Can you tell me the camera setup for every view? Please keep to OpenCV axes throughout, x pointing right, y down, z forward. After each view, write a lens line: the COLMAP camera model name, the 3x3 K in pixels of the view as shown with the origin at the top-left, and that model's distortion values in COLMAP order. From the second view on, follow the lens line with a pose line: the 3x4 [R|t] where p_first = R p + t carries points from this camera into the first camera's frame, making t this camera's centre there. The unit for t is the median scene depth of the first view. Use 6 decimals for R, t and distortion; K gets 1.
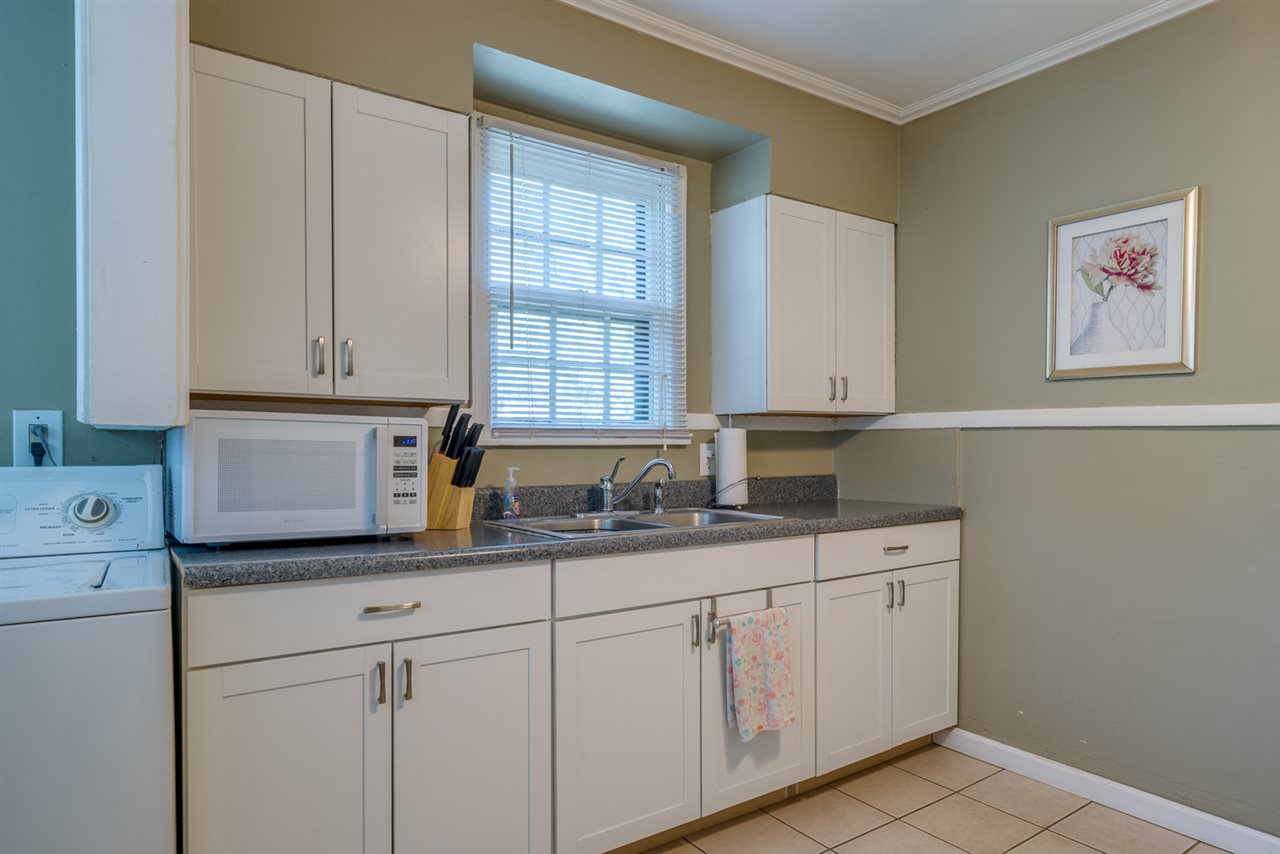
lens RADIAL K [[765.0, 0, 640.1], [0, 765.0, 459.8], [0, 0, 1]] dist [-0.003486, -0.000056]
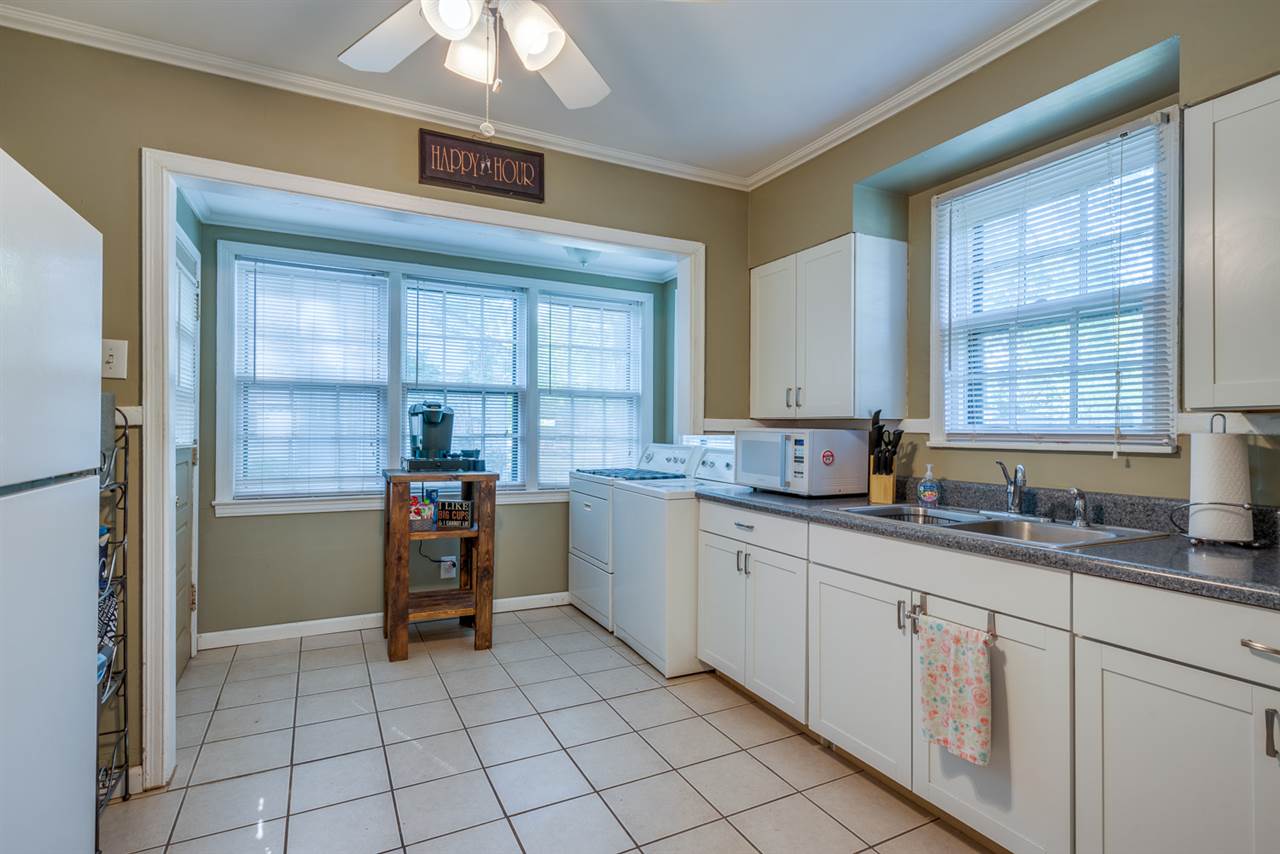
lens RADIAL K [[615.1, 0, 640.0], [0, 615.1, 427.0], [0, 0, 1]] dist [-0.004455, -0.000652]
pose [[-0.133537, -0.021072, -0.990820, 0.889346], [-0.039684, 0.999086, -0.015900, -0.017283], [0.990249, 0.037196, -0.134251, 0.634778]]
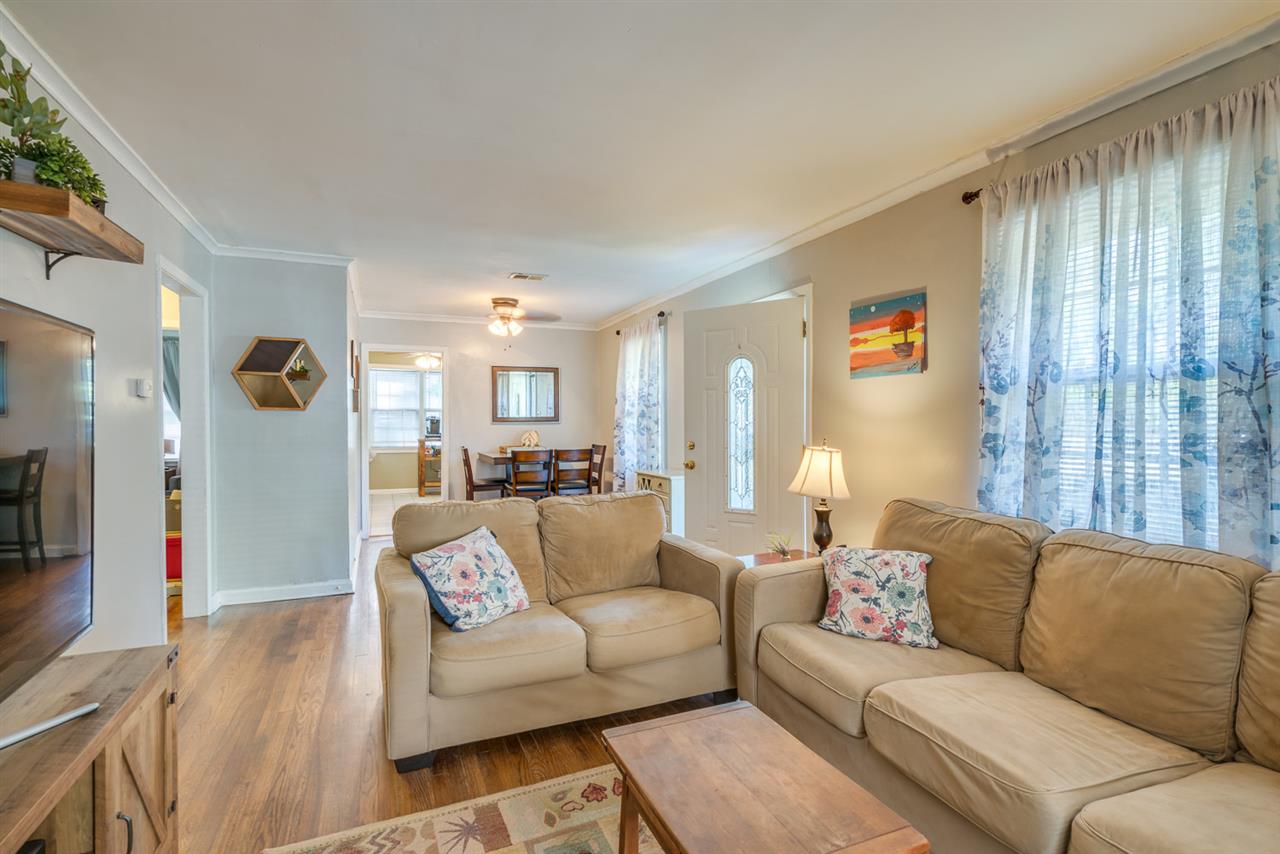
lens RADIAL K [[615.1, 0, 640.0], [0, 615.1, 427.0], [0, 0, 1]] dist [-0.004455, -0.000652]
pose [[-0.204236, -0.004106, -0.978913, 2.279174], [-0.034435, 0.999402, 0.002992, -0.043147], [0.978316, 0.034320, -0.204255, 1.514819]]
